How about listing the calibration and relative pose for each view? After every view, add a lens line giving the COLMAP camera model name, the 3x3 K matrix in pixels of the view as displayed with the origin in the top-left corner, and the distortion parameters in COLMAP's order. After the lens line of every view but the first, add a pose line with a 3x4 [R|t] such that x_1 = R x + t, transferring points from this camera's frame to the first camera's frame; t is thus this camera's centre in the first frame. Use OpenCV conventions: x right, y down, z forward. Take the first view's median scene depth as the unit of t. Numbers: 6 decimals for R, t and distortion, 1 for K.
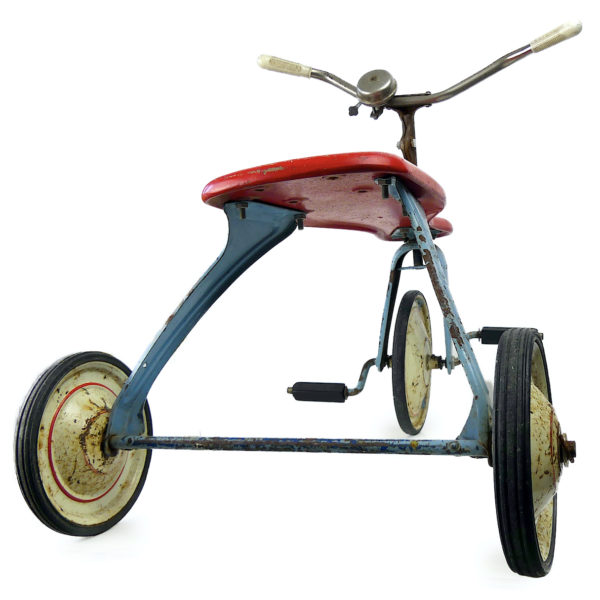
lens RADIAL K [[720.3, 0, 307.1], [0, 720.3, 313.3], [0, 0, 1]] dist [-0.000005, -0.032260]
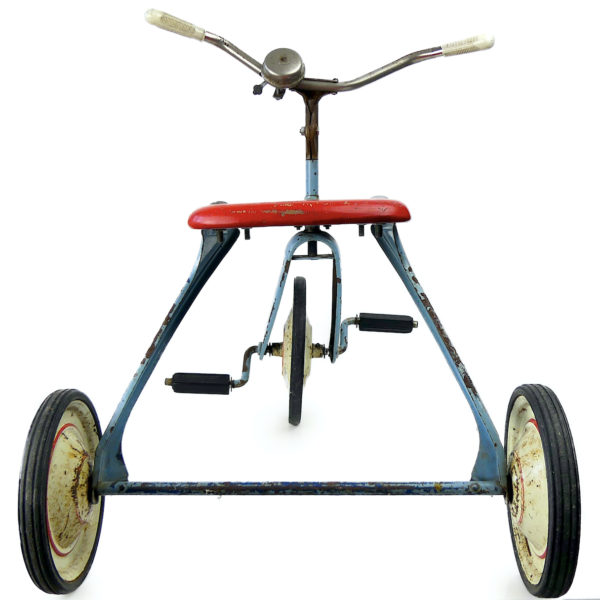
lens RADIAL K [[821.4, 0, 300.0], [0, 821.4, 300.0], [0, 0, 1]] dist [0.001198, 0.061284]
pose [[0.931902, 0.001352, 0.362708, -0.415735], [-0.038787, 0.994630, 0.095947, -0.176821], [-0.360631, -0.103482, 0.926950, -0.050577]]
